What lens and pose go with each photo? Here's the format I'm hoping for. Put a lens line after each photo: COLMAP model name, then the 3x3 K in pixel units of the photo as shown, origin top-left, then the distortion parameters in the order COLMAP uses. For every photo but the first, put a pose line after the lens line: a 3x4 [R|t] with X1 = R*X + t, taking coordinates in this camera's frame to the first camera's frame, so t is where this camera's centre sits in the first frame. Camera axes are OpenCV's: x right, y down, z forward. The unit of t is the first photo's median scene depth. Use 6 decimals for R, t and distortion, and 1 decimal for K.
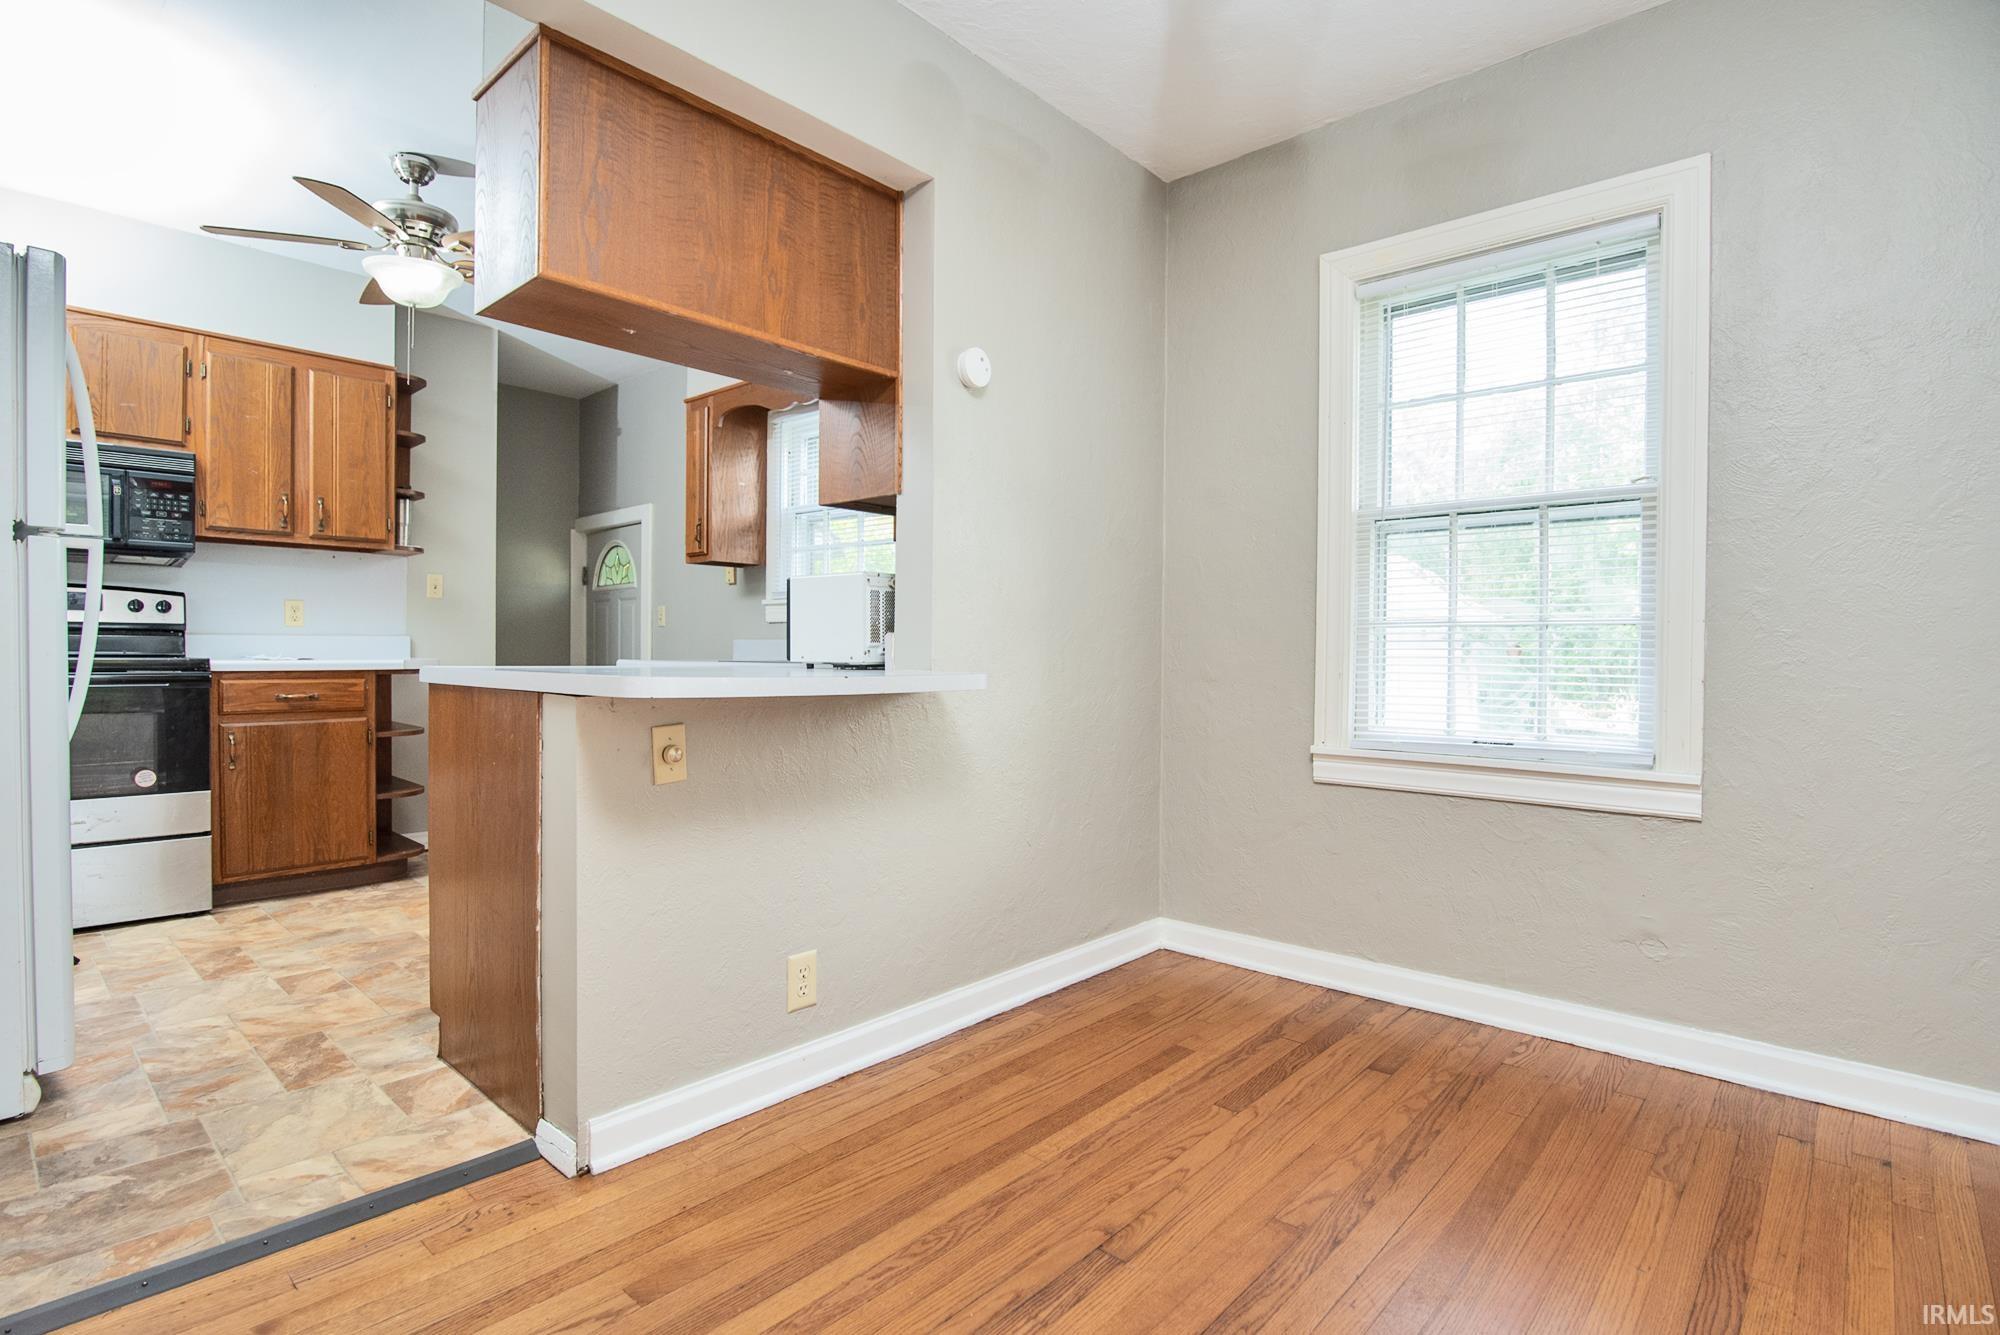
lens RADIAL K [[987.9, 0, 989.1], [0, 987.9, 665.9], [0, 0, 1]] dist [-0.017468, -0.000316]
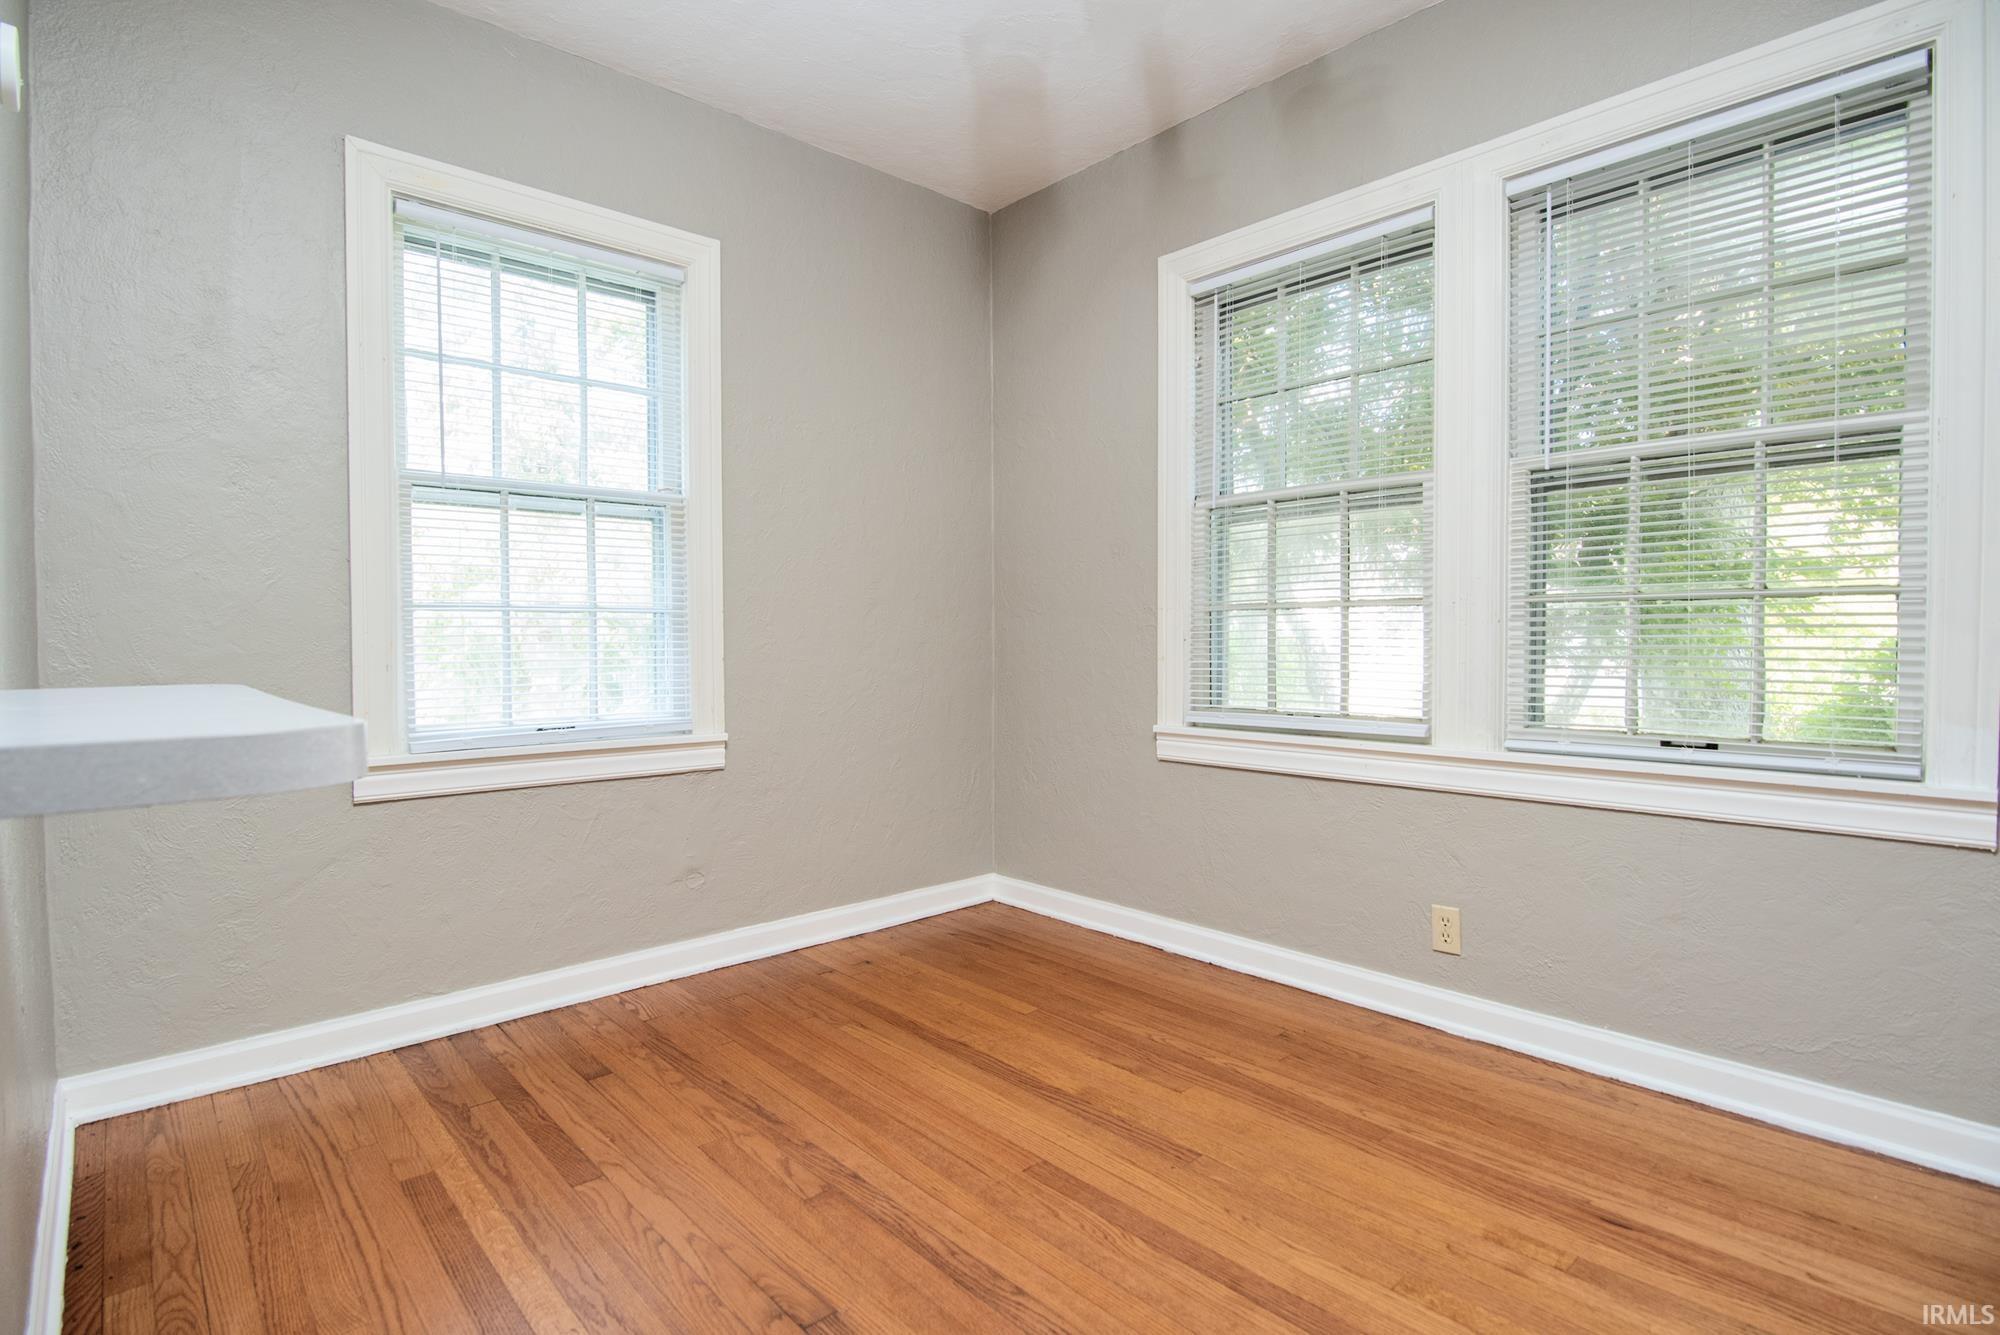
lens RADIAL K [[987.9, 0, 989.1], [0, 987.9, 665.9], [0, 0, 1]] dist [-0.017468, -0.000316]
pose [[0.099079, -0.040386, 0.994260, -0.490848], [0.018983, 0.999071, 0.038689, -0.017609], [-0.994898, 0.015041, 0.099754, 0.507828]]
